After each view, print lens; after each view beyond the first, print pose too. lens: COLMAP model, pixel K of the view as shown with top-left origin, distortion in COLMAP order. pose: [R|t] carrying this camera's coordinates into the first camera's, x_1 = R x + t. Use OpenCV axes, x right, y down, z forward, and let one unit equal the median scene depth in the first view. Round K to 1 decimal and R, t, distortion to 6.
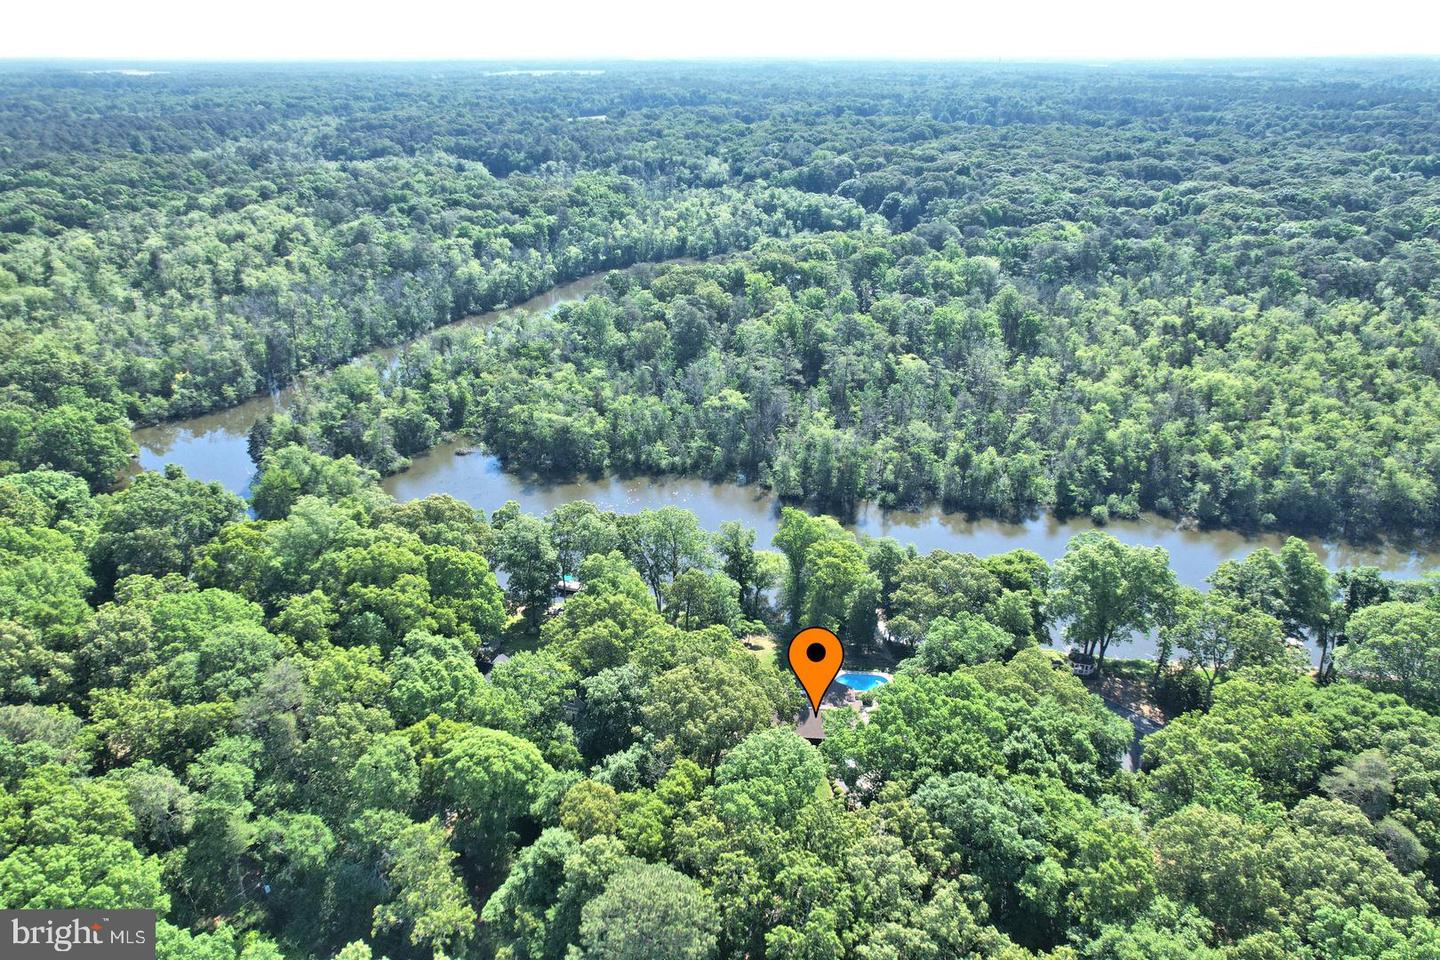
lens RADIAL K [[920.8, 0, 711.3], [0, 920.8, 482.1], [0, 0, 1]] dist [-0.074830, 0.066860]
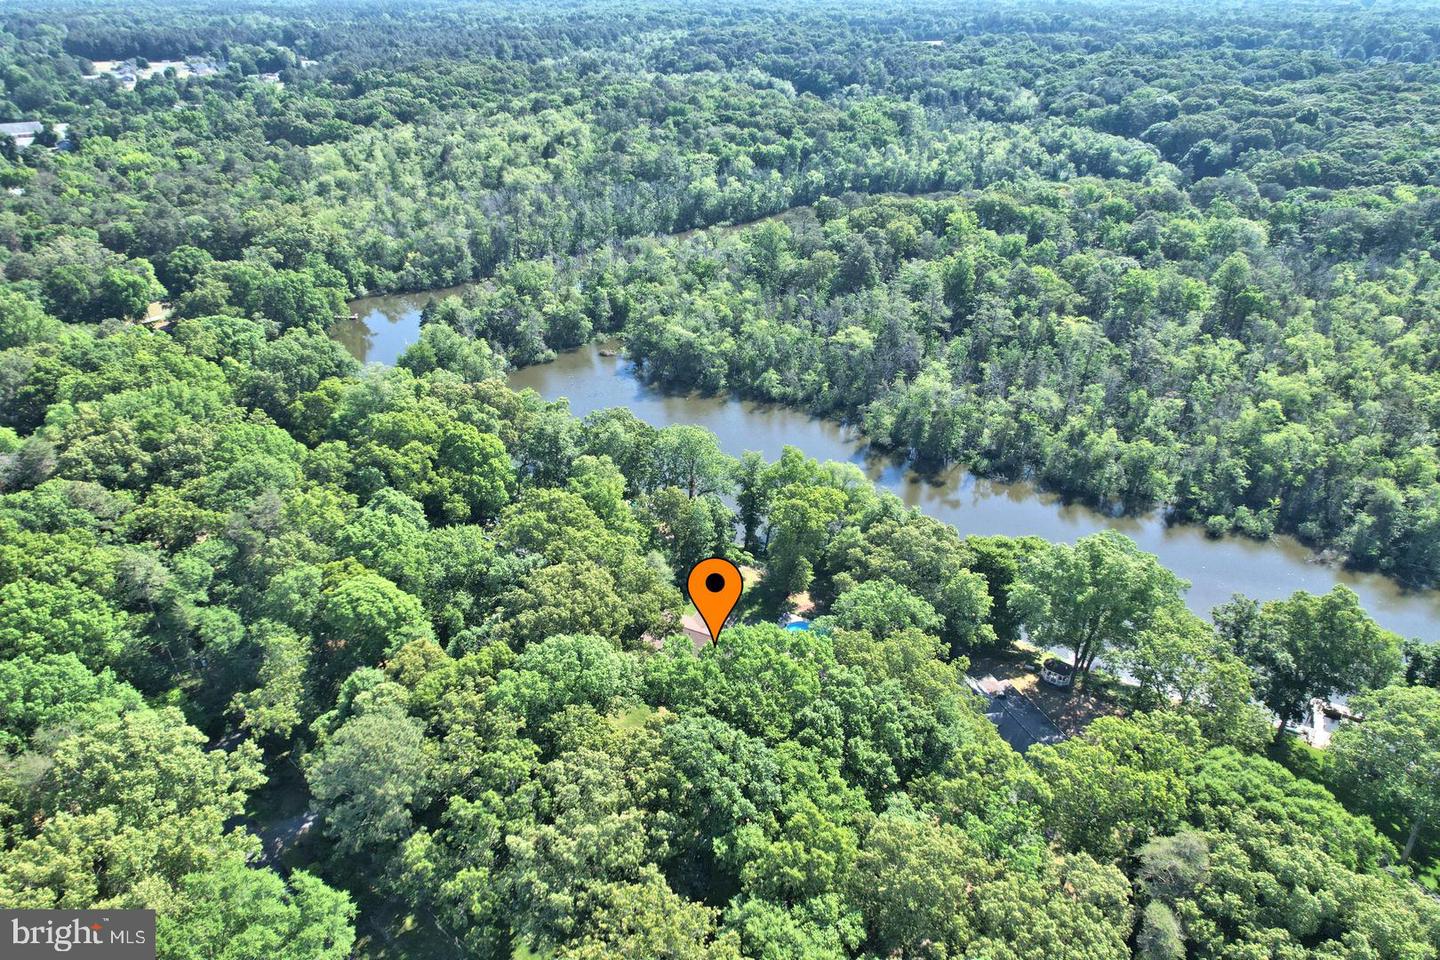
lens RADIAL K [[920.8, 0, 711.3], [0, 920.8, 482.1], [0, 0, 1]] dist [-0.074830, 0.066860]
pose [[0.928462, 0.183527, -0.322919, 0.219100], [-0.159713, 0.982186, 0.099003, -0.011555], [0.335337, -0.040346, 0.941234, 0.032891]]
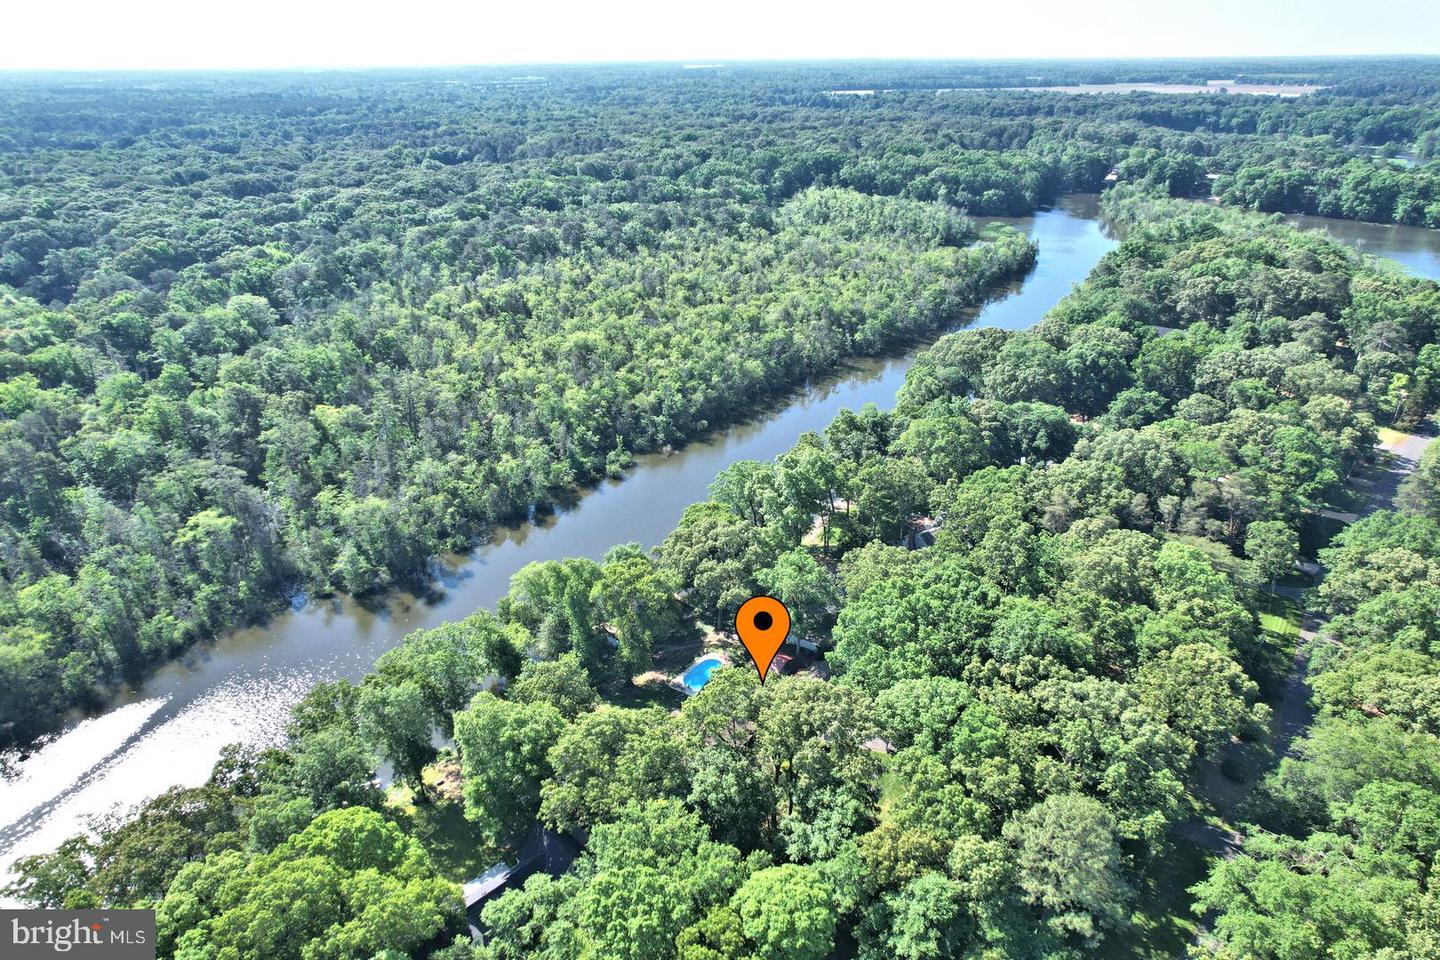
lens RADIAL K [[920.8, 0, 711.3], [0, 920.8, 482.1], [0, 0, 1]] dist [-0.074830, 0.066860]
pose [[0.507270, -0.369039, 0.778773, -0.342021], [0.379881, 0.906893, 0.182309, -0.098515], [-0.773543, 0.203361, 0.600230, 0.207267]]
